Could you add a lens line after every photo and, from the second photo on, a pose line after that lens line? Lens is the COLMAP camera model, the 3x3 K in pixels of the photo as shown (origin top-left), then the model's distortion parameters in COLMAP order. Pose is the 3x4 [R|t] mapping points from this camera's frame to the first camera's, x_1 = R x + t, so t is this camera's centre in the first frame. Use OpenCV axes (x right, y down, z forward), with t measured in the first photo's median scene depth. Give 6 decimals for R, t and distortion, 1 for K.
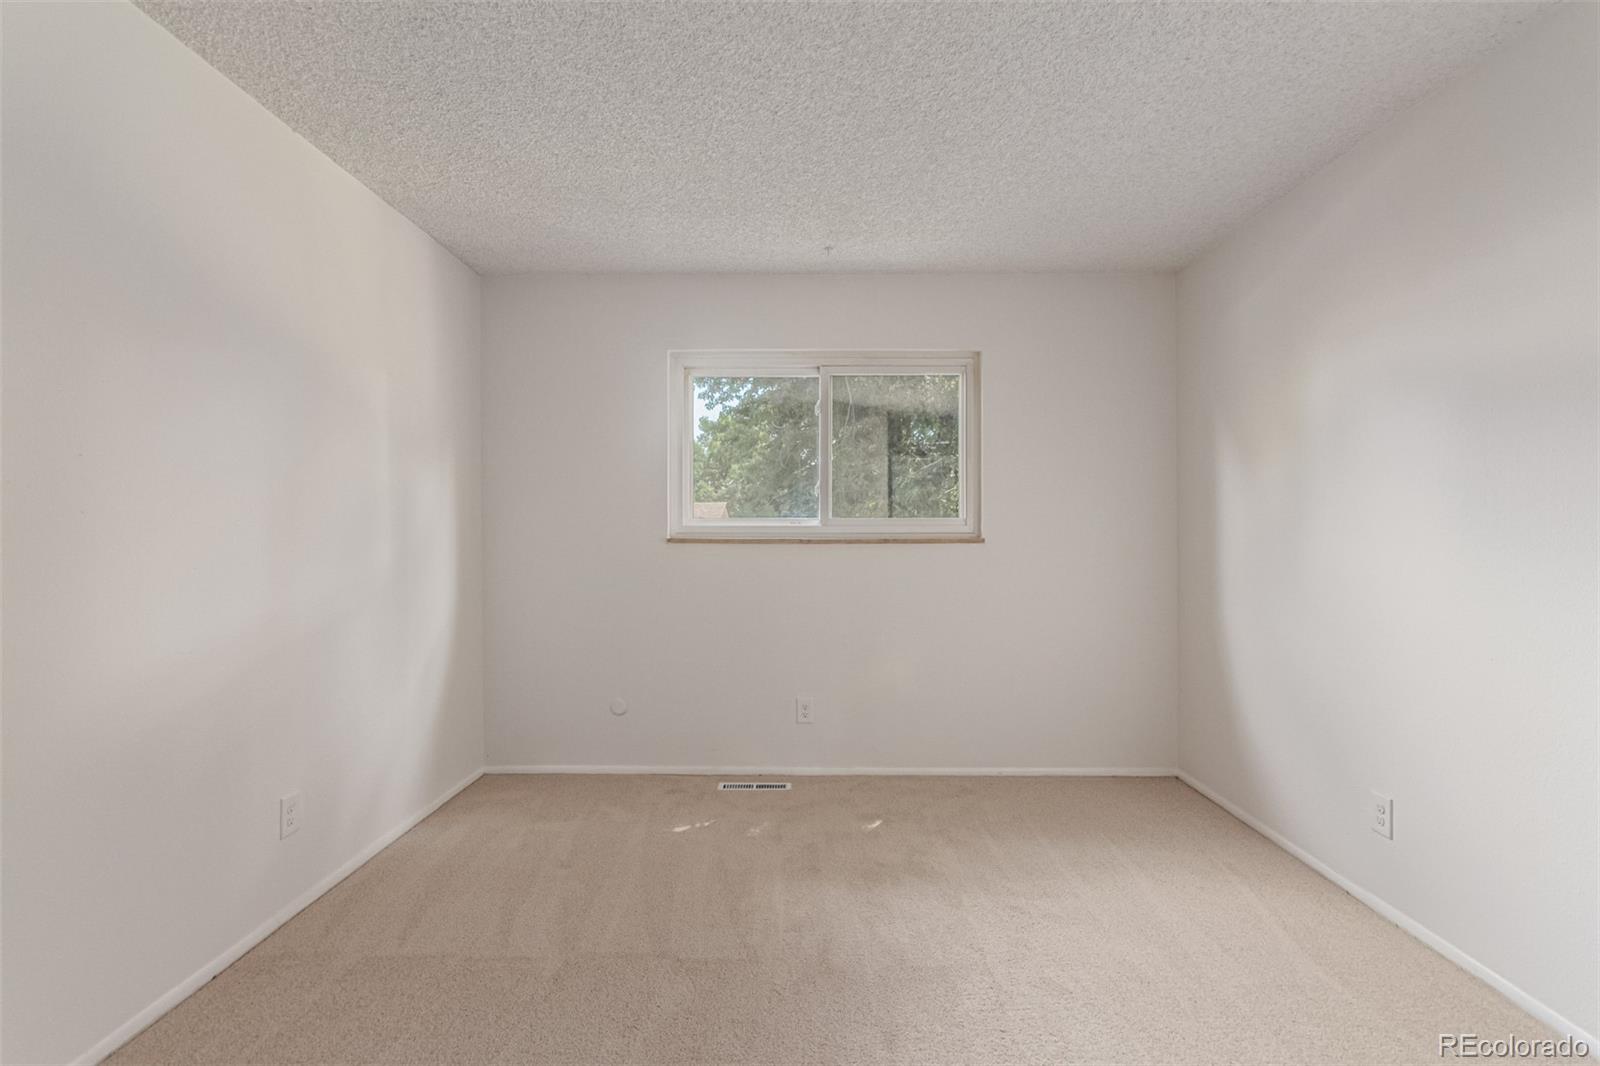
lens RADIAL K [[745.2, 0, 796.9], [0, 745.2, 525.5], [0, 0, 1]] dist [-0.000330, 0.003079]
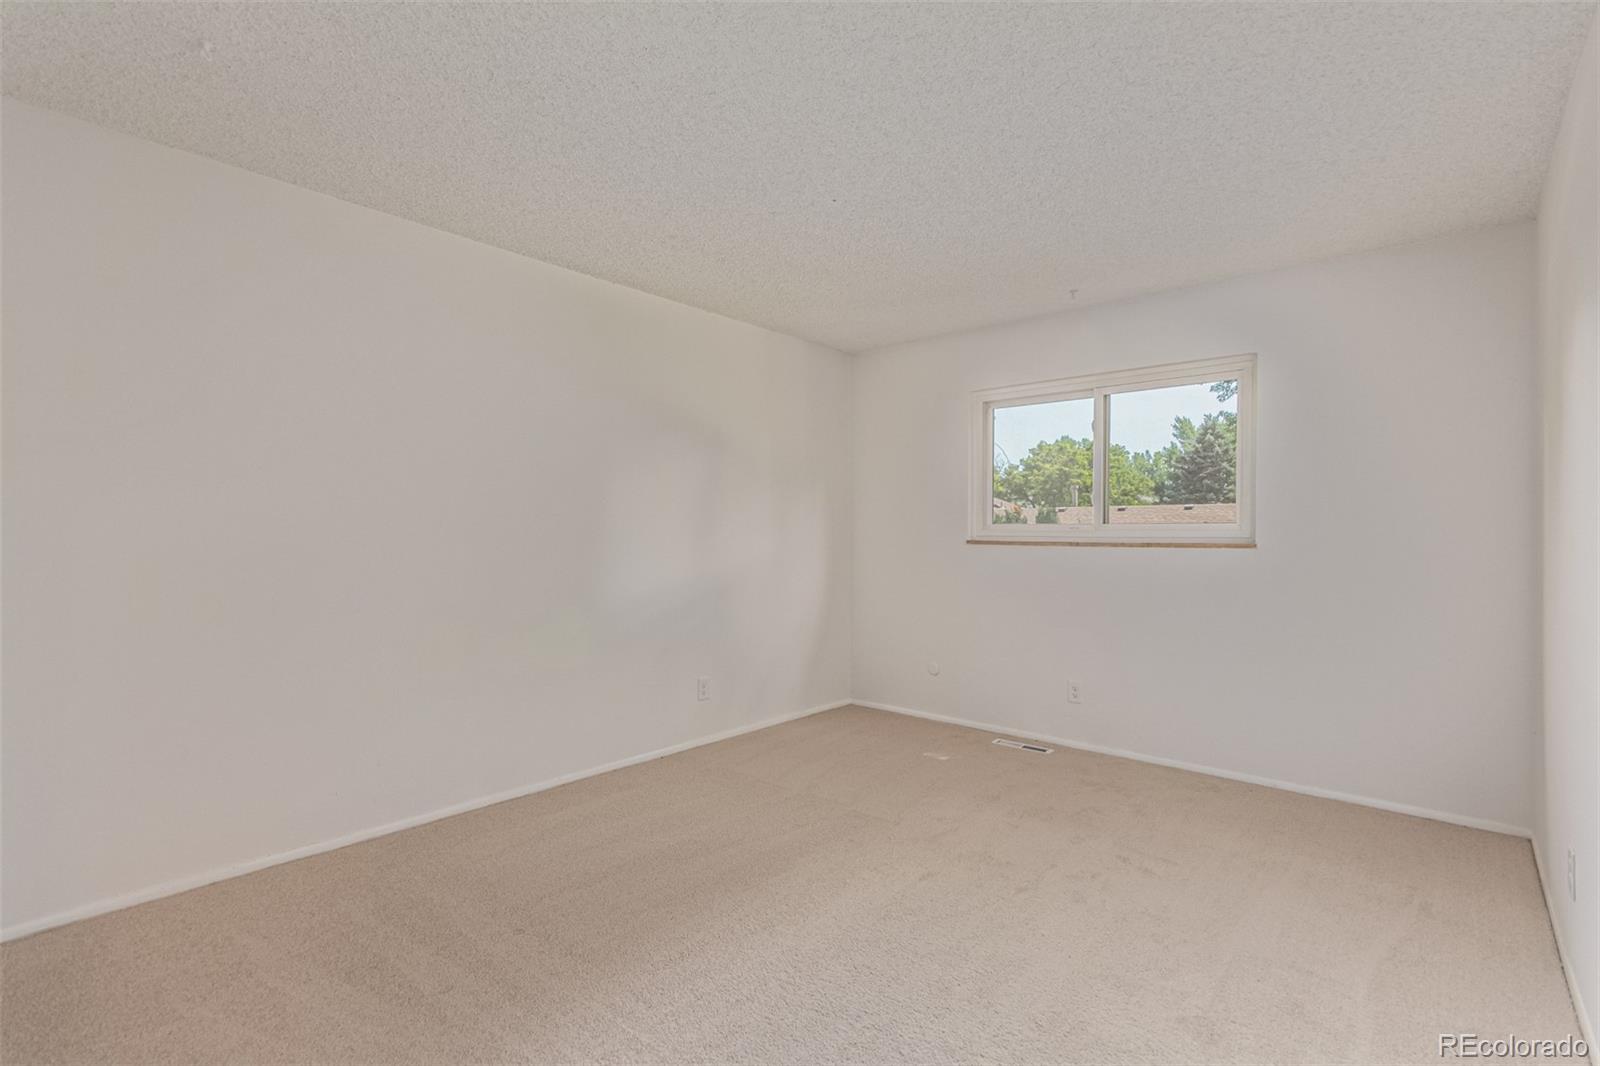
lens RADIAL K [[745.2, 0, 798.8], [0, 745.2, 529.7], [0, 0, 1]] dist [-0.000330, 0.003079]
pose [[0.755048, 0.002177, -0.655666, 0.441480], [-0.000966, 0.999997, 0.002208, -0.002715], [0.655669, -0.001034, 0.755048, -0.140060]]
